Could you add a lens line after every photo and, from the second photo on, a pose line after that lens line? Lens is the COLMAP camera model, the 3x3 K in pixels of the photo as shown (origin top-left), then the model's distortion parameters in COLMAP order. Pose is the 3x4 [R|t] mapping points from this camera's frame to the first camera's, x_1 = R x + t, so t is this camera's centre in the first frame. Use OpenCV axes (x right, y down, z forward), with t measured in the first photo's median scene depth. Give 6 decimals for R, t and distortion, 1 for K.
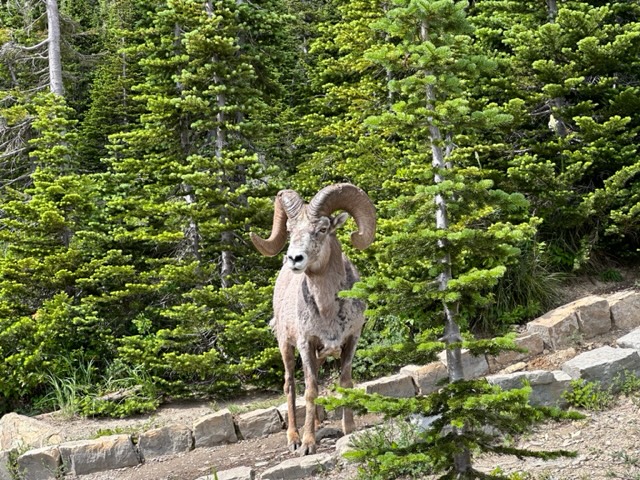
lens RADIAL K [[1434.3, 0, 315.8], [0, 1434.3, 237.4], [0, 0, 1]] dist [0.125847, 0.000000]
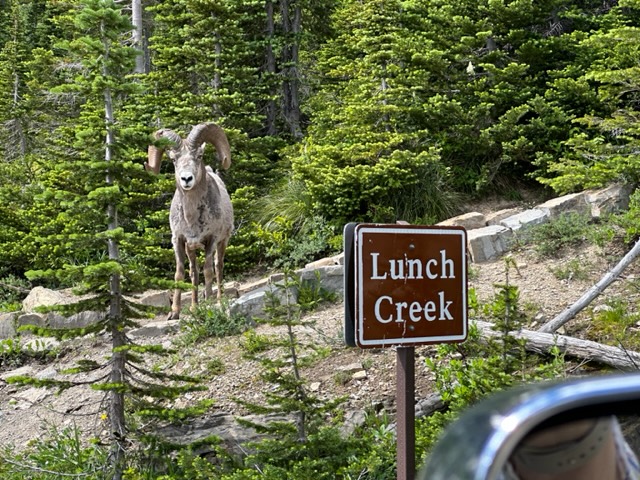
lens RADIAL K [[1434.3, 0, 318.7], [0, 1434.3, 241.1], [0, 0, 1]] dist [0.125847, 0.000000]
pose [[0.967971, 0.033380, -0.248834, 0.373526], [-0.016903, 0.997538, 0.068063, -0.015993], [0.250494, -0.061677, 0.966152, -0.225242]]
